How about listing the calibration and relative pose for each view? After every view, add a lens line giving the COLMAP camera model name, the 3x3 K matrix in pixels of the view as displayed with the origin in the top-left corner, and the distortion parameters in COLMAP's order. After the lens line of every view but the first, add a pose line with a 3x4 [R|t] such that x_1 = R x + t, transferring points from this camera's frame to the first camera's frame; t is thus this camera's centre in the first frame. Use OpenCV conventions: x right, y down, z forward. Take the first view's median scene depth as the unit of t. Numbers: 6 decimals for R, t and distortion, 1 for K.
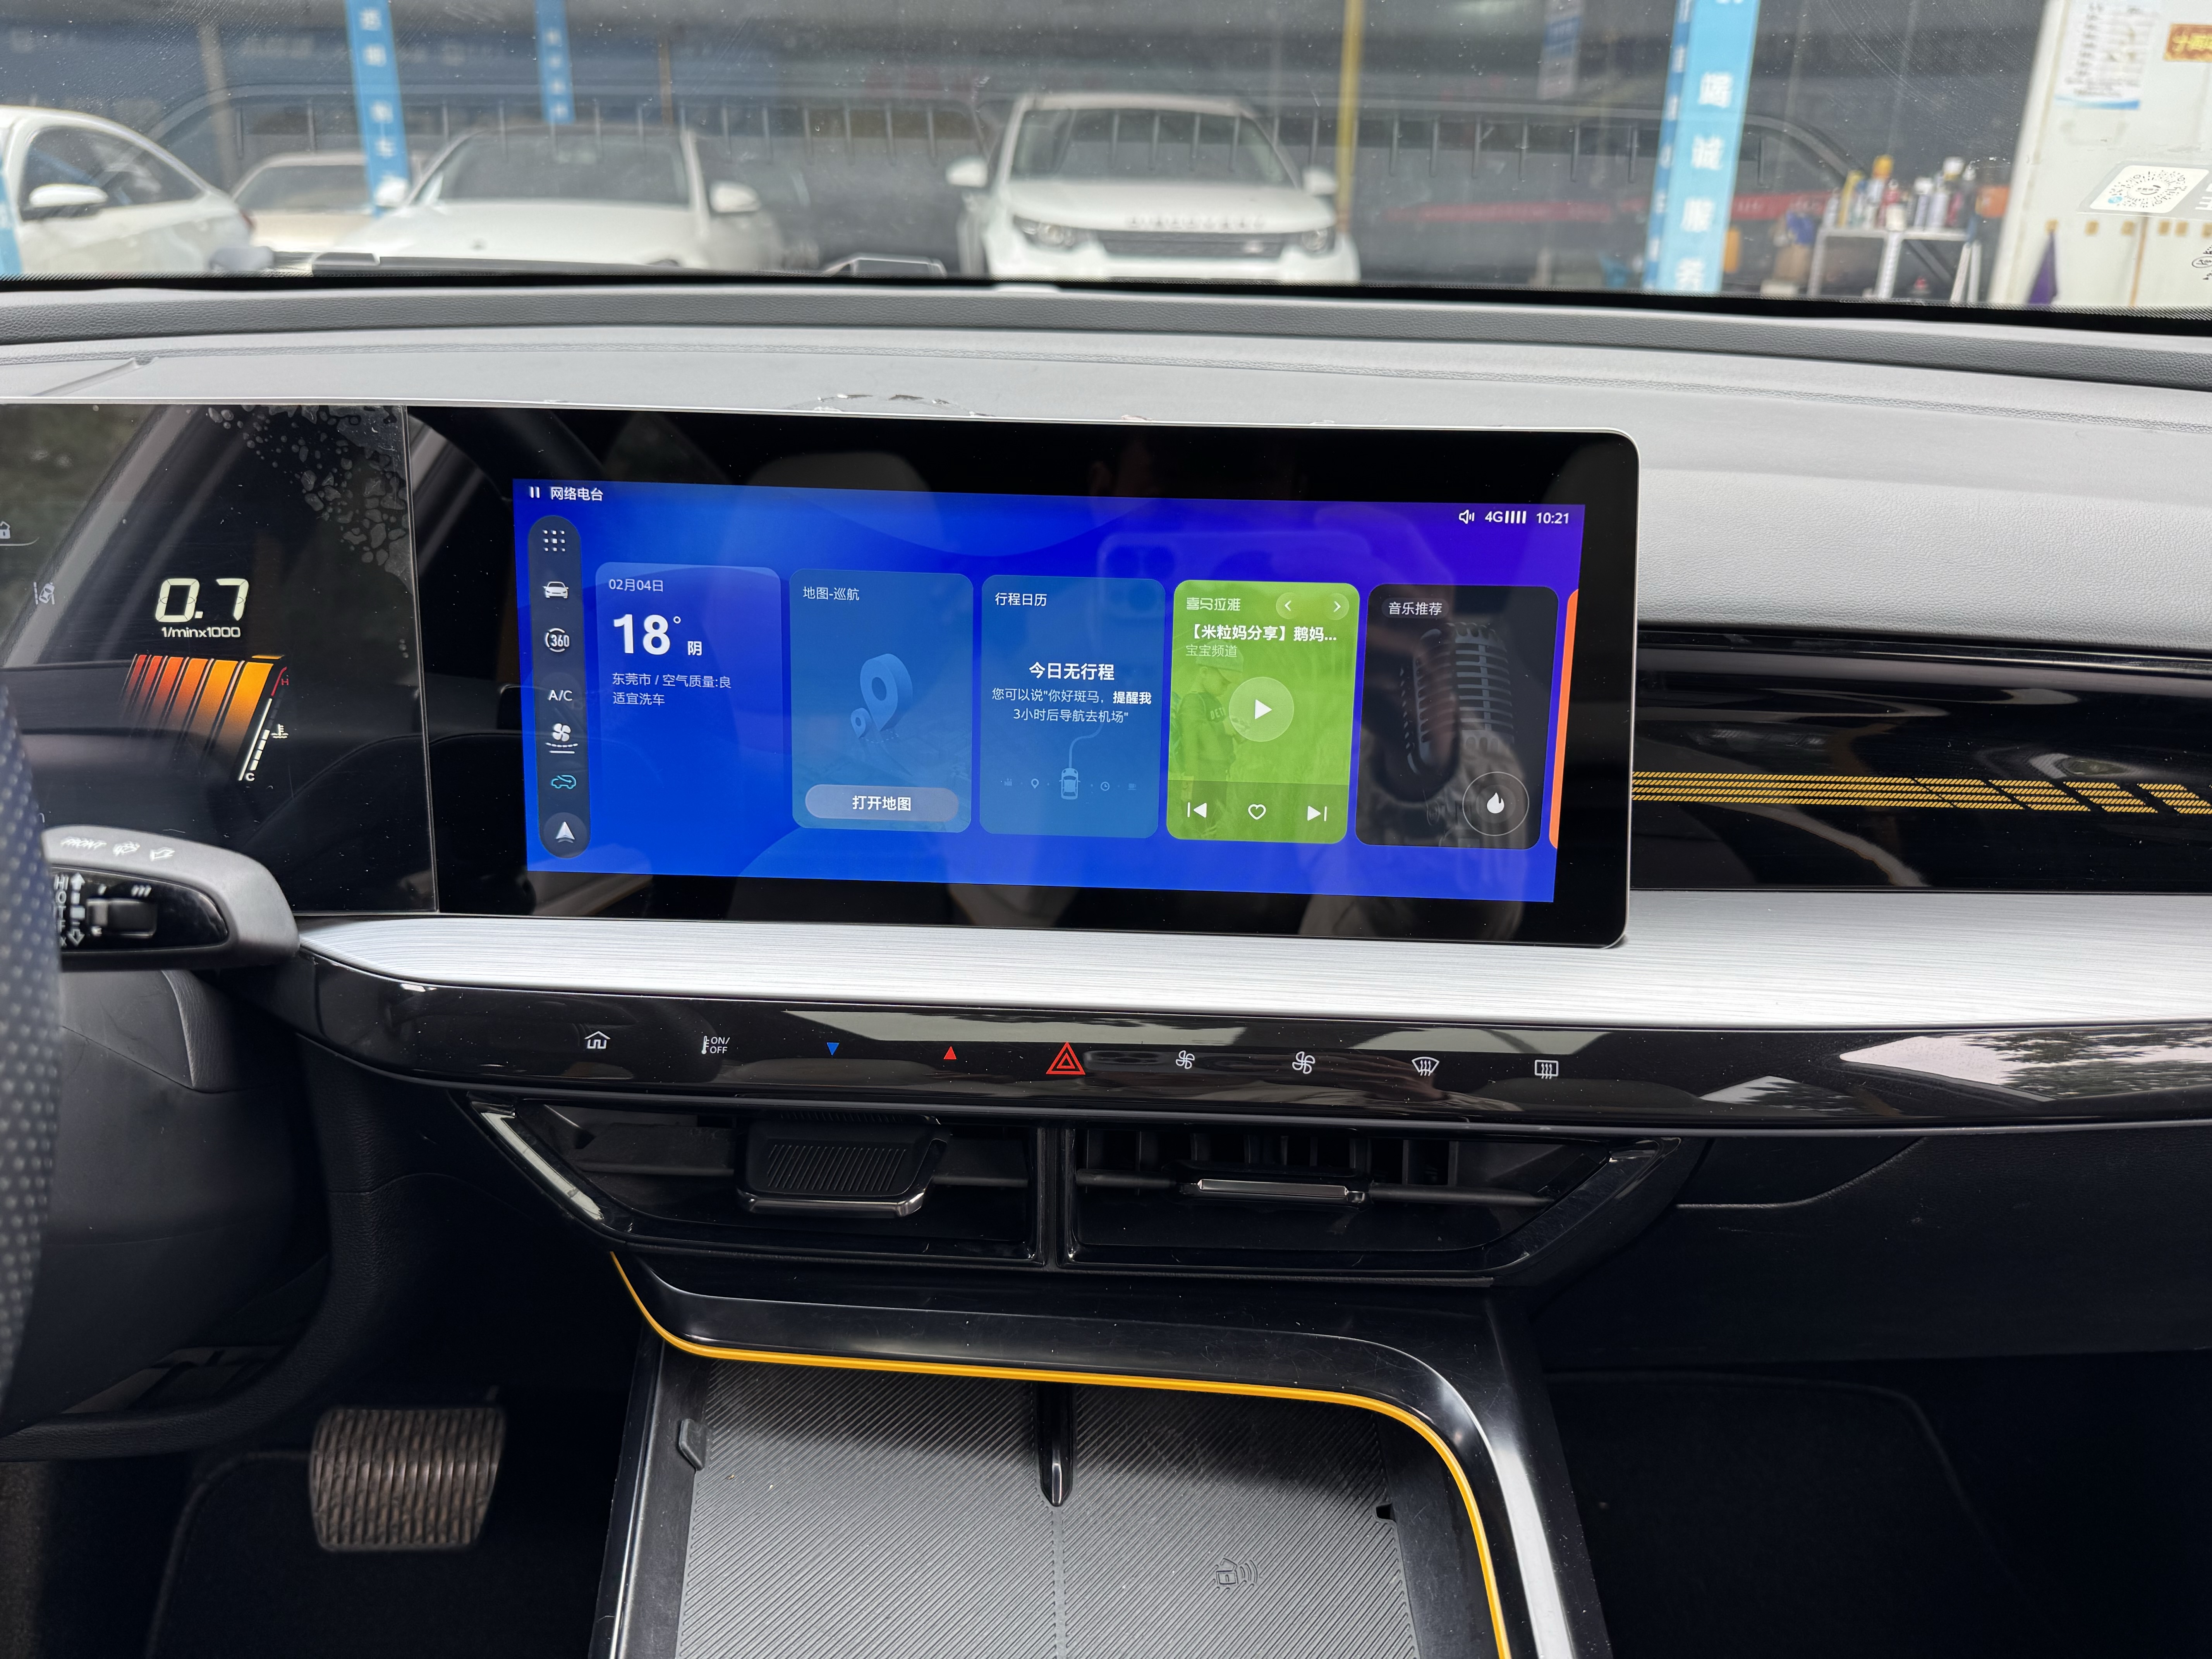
lens RADIAL K [[1566.8, 0, 1122.1], [0, 1566.8, 874.9], [0, 0, 1]] dist [0.044203, -0.068132]
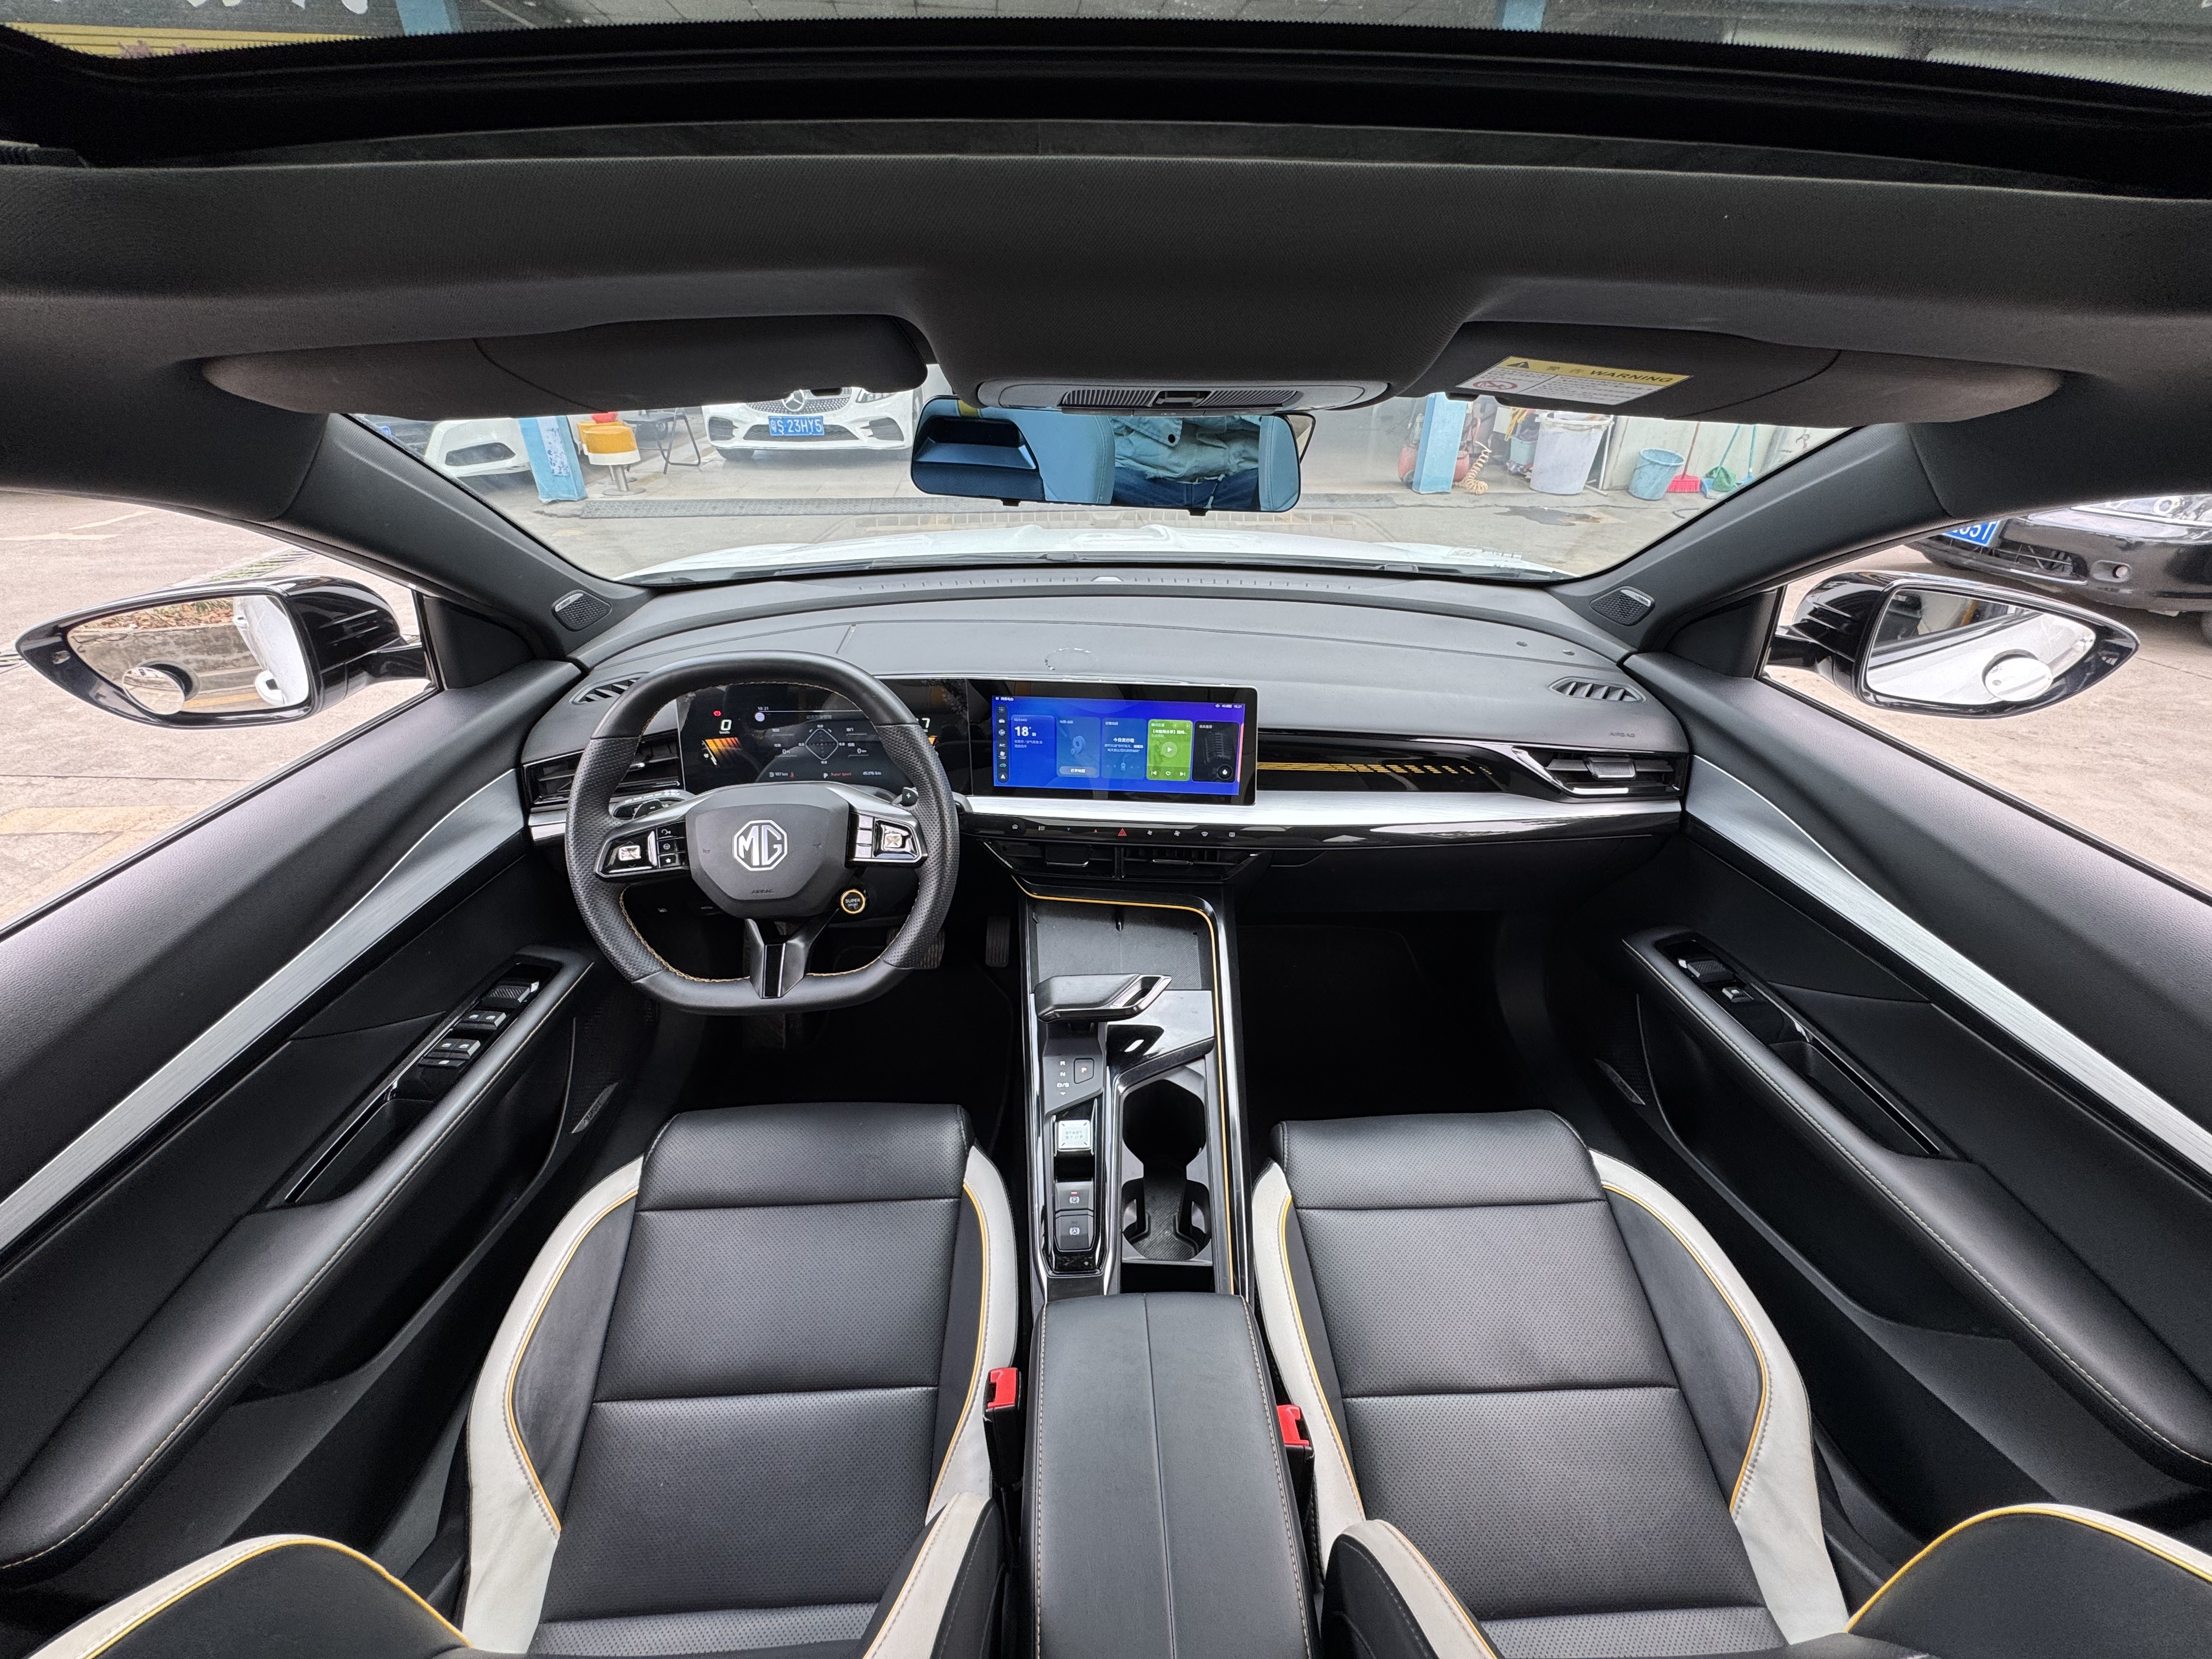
lens RADIAL K [[884.7, 0, 1102.0], [0, 884.7, 832.5], [0, 0, 1]] dist [-0.002865, 0.000286]
pose [[0.998727, 0.008933, -0.049645, 0.028902], [-0.001324, 0.988498, 0.151229, -0.244617], [0.050425, -0.150971, 0.987251, -1.383626]]
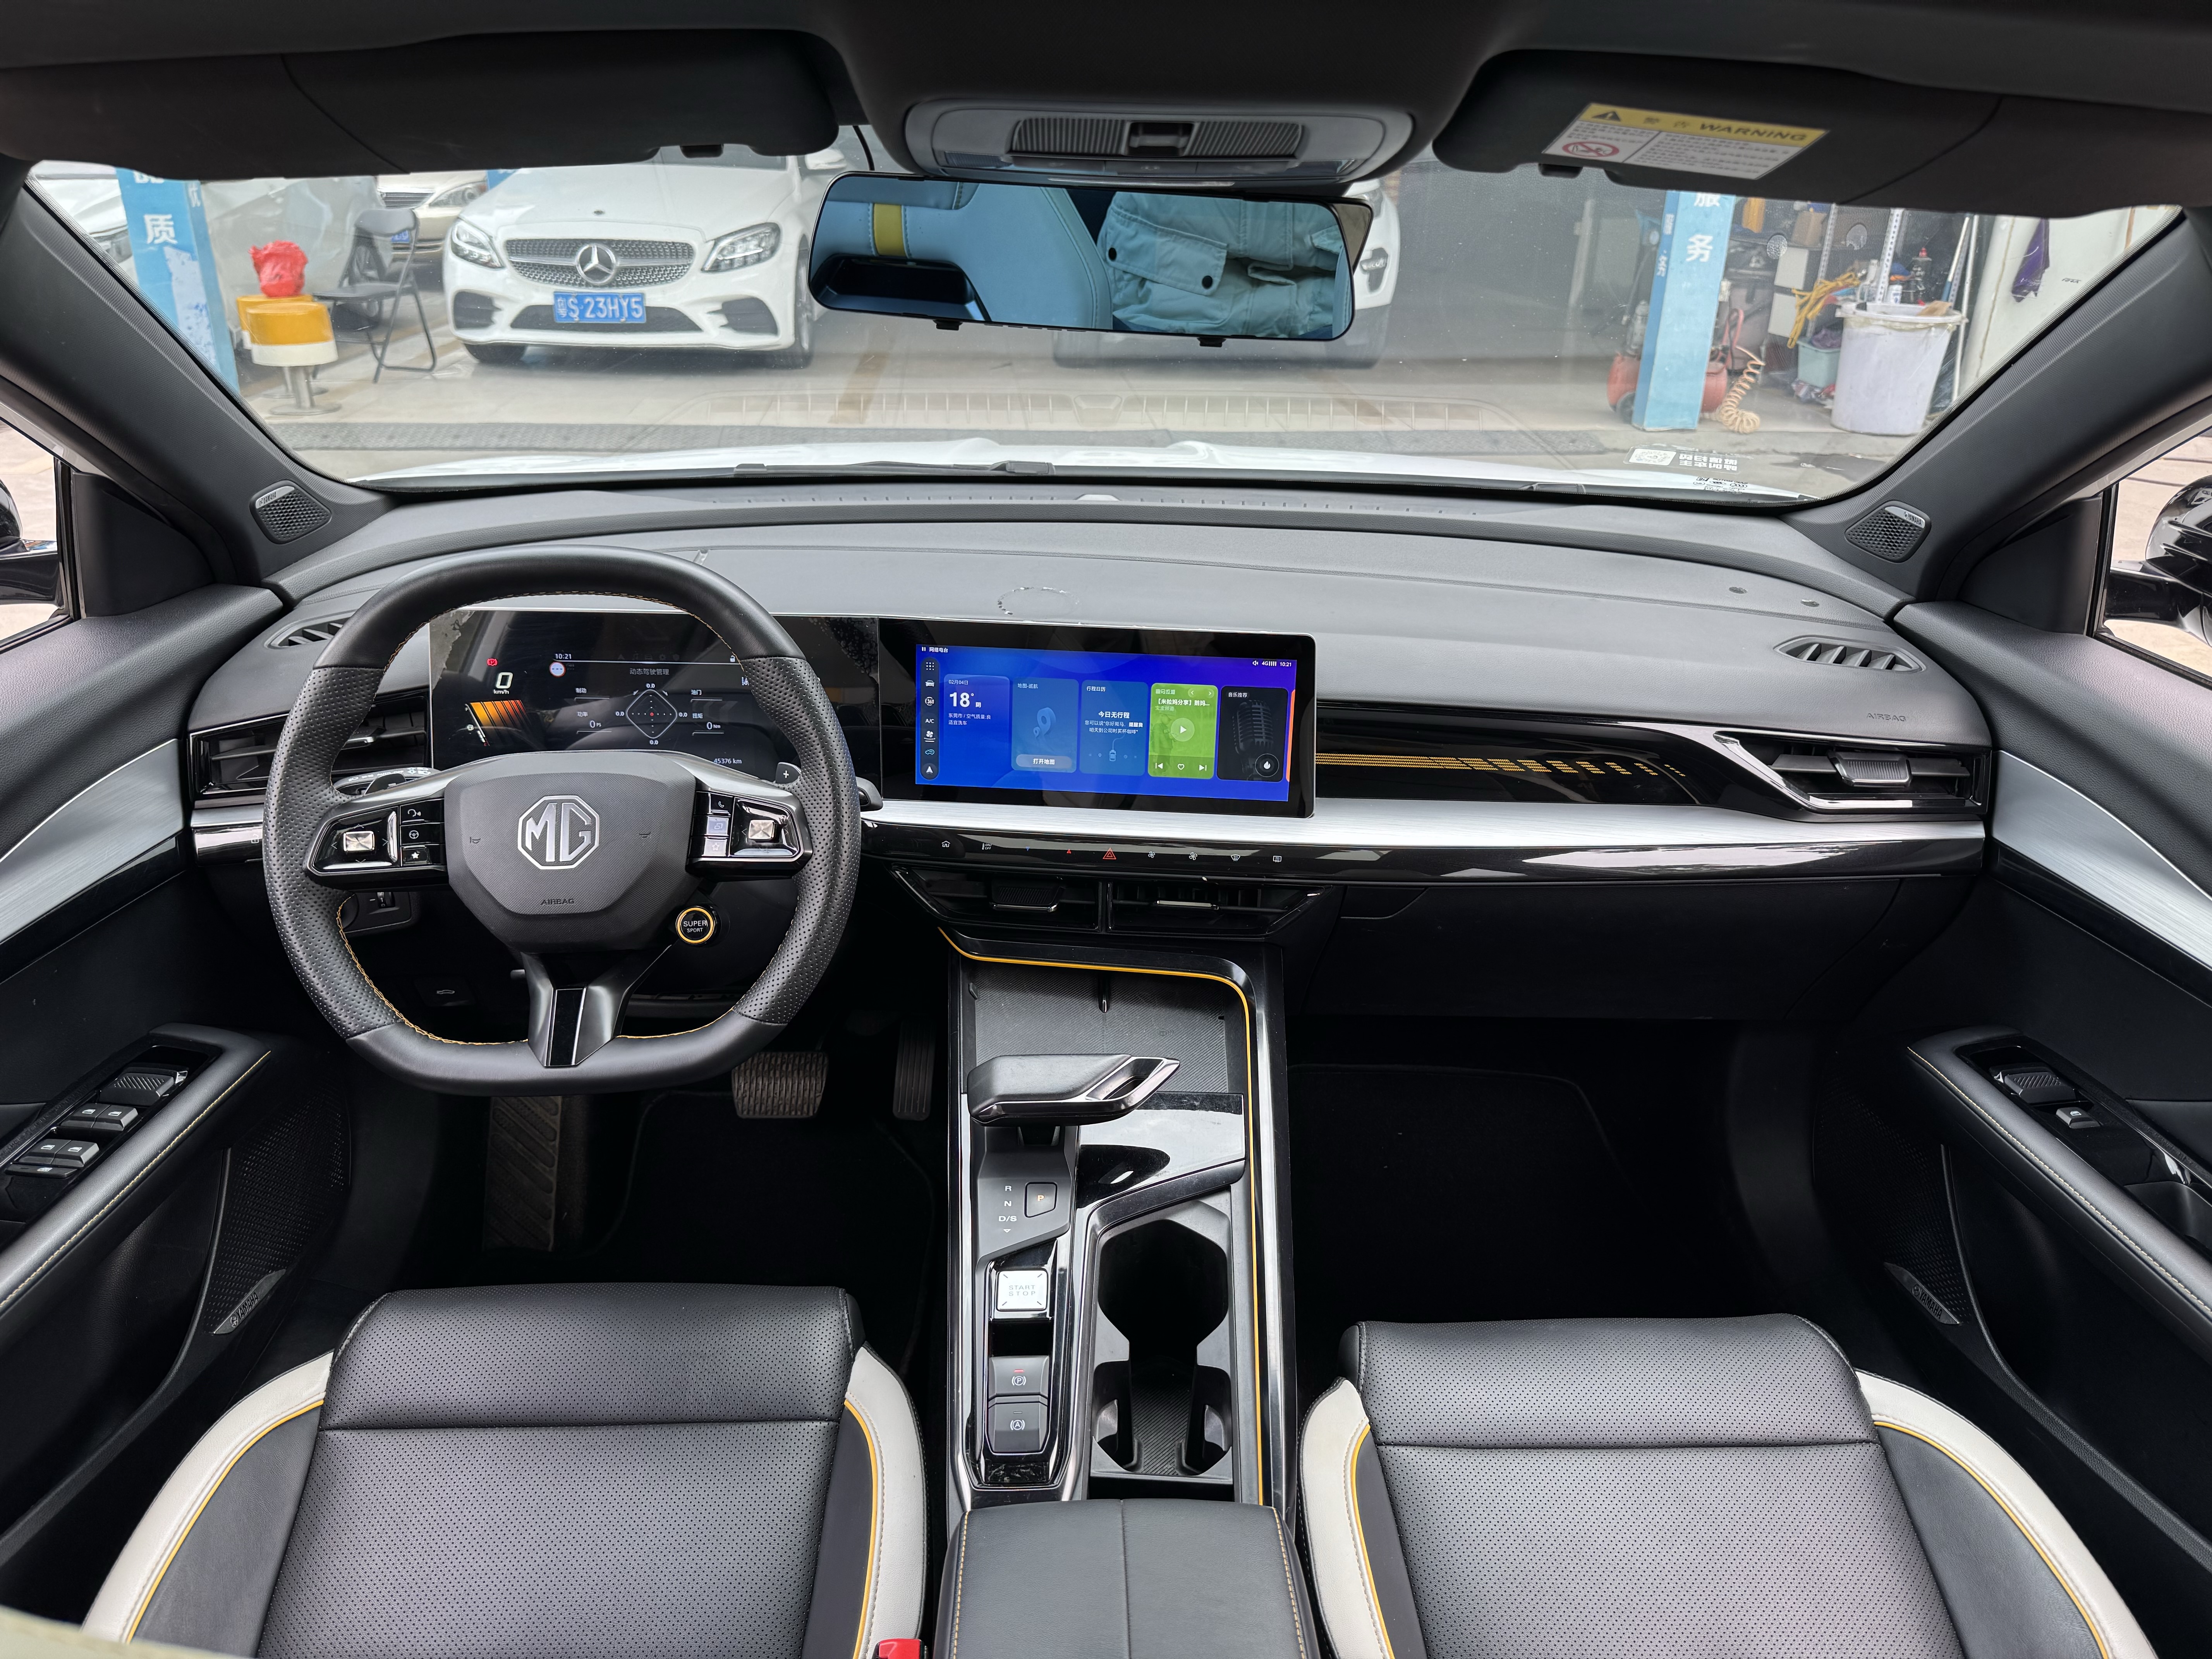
lens RADIAL K [[1566.8, 0, 1094.1], [0, 1566.8, 843.9], [0, 0, 1]] dist [0.044203, -0.068132]
pose [[0.998198, 0.018391, -0.057118, 0.093992], [-0.016263, 0.999164, 0.037501, -0.006129], [0.057760, -0.036504, 0.997663, -1.748801]]
